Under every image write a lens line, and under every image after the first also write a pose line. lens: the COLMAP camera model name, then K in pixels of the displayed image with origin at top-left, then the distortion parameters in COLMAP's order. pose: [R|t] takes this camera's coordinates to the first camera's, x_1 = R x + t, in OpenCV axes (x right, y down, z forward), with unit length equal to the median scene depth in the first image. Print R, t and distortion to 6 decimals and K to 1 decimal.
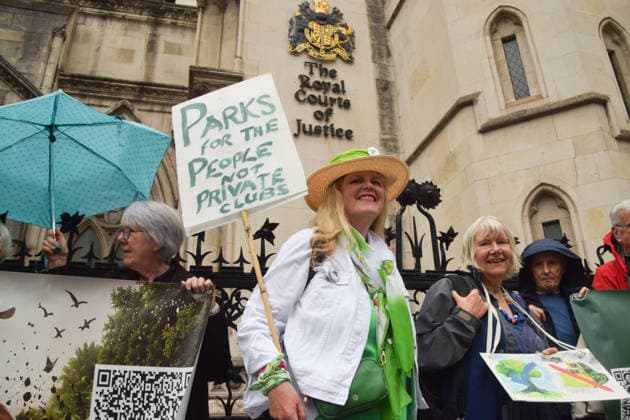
lens RADIAL K [[484.0, 0, 315.0], [0, 484.0, 210.0], [0, 0, 1]] dist [-0.176870, 0.137711]
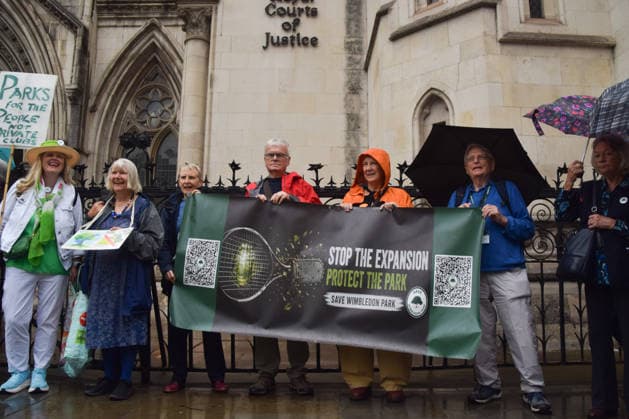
lens RADIAL K [[503.7, 0, 318.2], [0, 503.7, 211.8], [0, 0, 1]] dist [-0.158072, 0.123521]
pose [[0.966443, 0.006335, -0.256803, 0.377745], [0.056462, 0.970010, 0.236416, -0.046470], [0.250599, -0.242982, 0.937102, -0.160824]]
